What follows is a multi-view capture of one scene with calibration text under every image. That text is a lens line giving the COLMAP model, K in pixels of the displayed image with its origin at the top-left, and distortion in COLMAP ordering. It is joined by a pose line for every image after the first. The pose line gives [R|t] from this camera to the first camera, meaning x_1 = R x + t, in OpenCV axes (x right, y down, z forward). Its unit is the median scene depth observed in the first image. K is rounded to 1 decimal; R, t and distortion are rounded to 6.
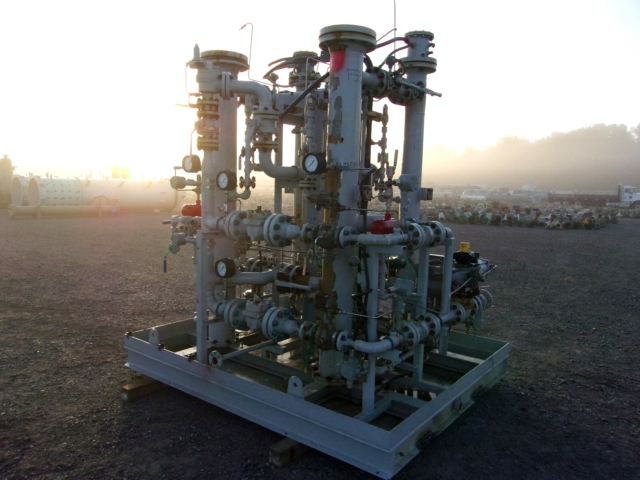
lens RADIAL K [[507.5, 0, 320.0], [0, 507.5, 240.0], [0, 0, 1]] dist [-0.040897, 0.092465]
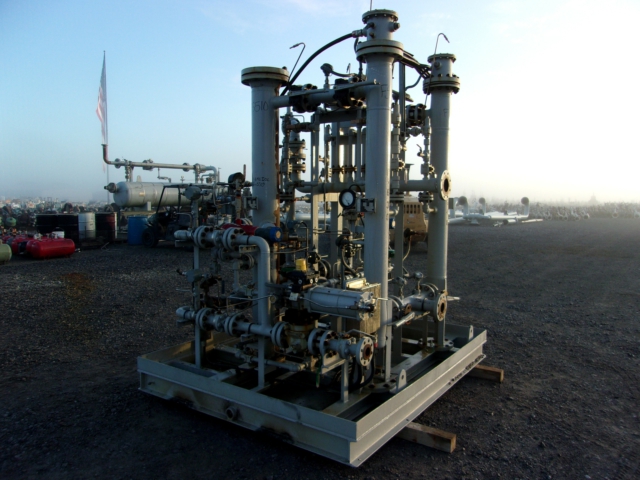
lens RADIAL K [[507.5, 0, 320.0], [0, 507.5, 240.0], [0, 0, 1]] dist [-0.040897, 0.092465]
pose [[0.065670, 0.066116, -0.995649, 1.044060], [-0.124905, 0.990499, 0.057536, -0.076698], [0.989993, 0.120583, 0.073305, 0.873423]]
